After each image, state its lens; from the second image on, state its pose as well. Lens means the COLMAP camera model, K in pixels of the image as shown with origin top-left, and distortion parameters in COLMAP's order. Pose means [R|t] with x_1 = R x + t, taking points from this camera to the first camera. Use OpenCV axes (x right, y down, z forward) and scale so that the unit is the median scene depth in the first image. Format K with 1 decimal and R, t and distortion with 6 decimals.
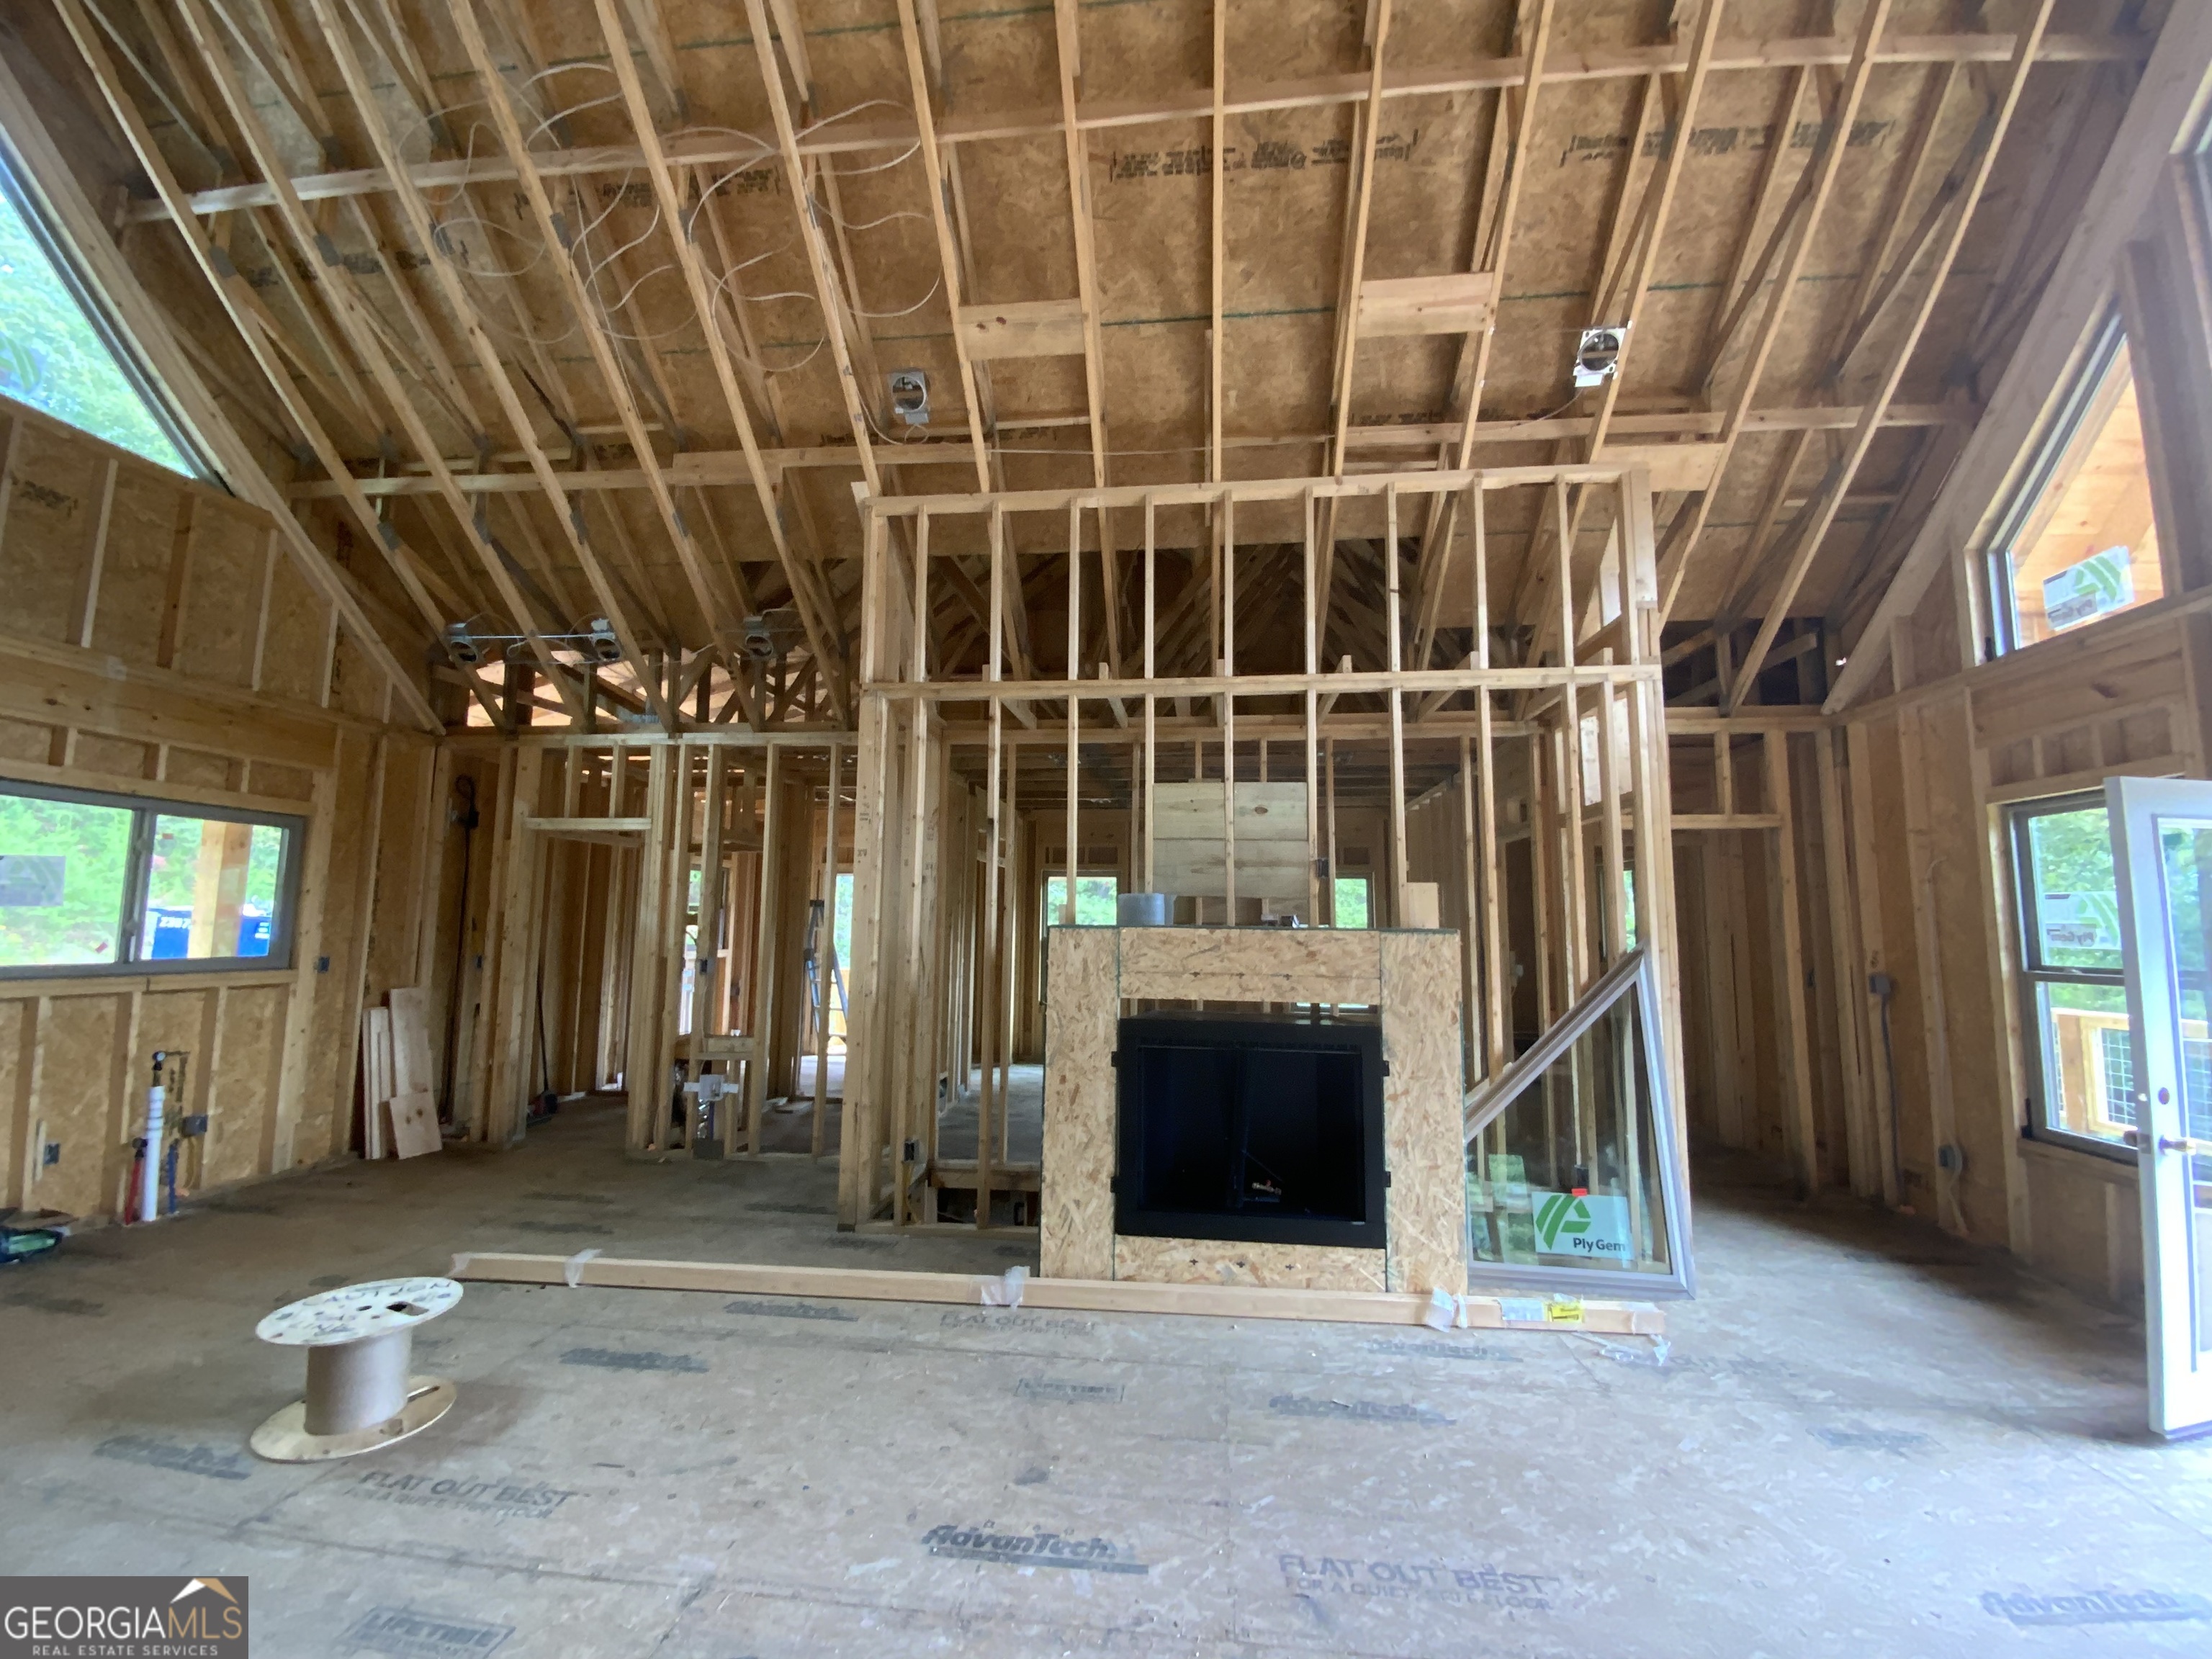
lens RADIAL K [[934.4, 0, 1106.0], [0, 934.4, 829.5], [0, 0, 1]] dist [0.002370, 0.000013]
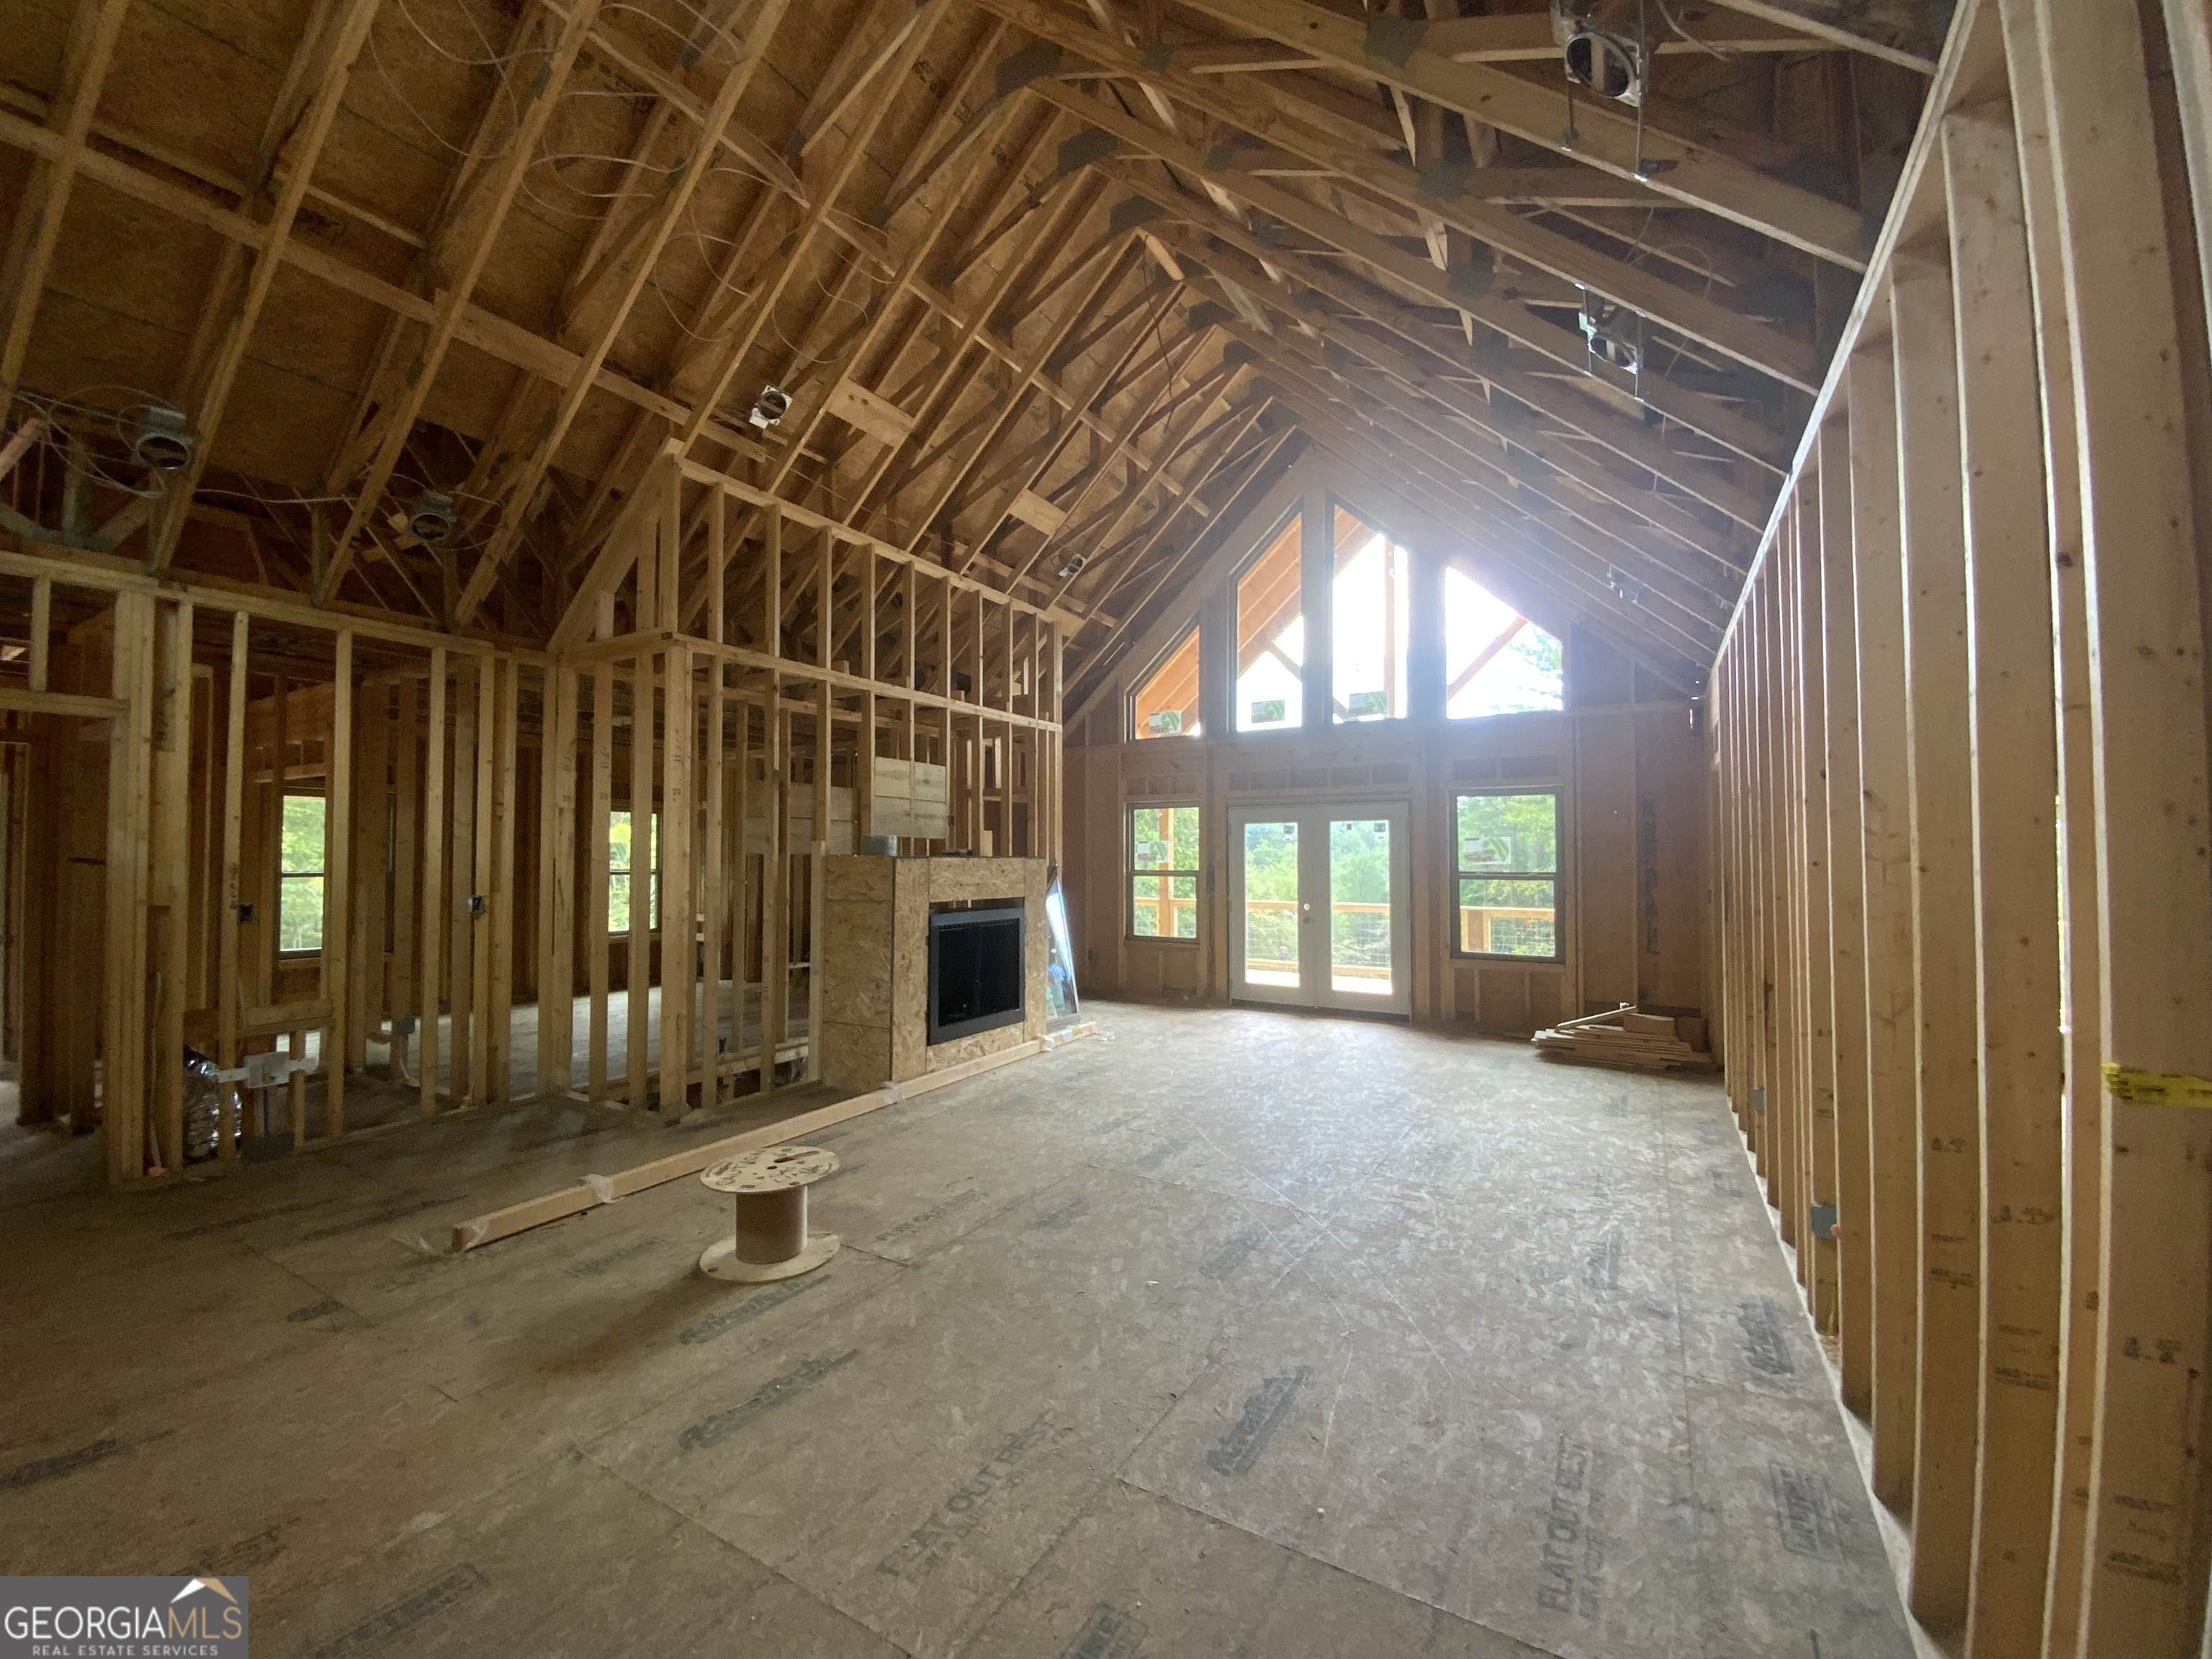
lens RADIAL K [[934.4, 0, 1106.0], [0, 934.4, 829.5], [0, 0, 1]] dist [0.002370, 0.000013]
pose [[0.386154, 0.020536, 0.922206, -1.134722], [-0.088533, 0.995962, 0.014893, 0.010496], [-0.918176, -0.087397, 0.386413, 0.113724]]
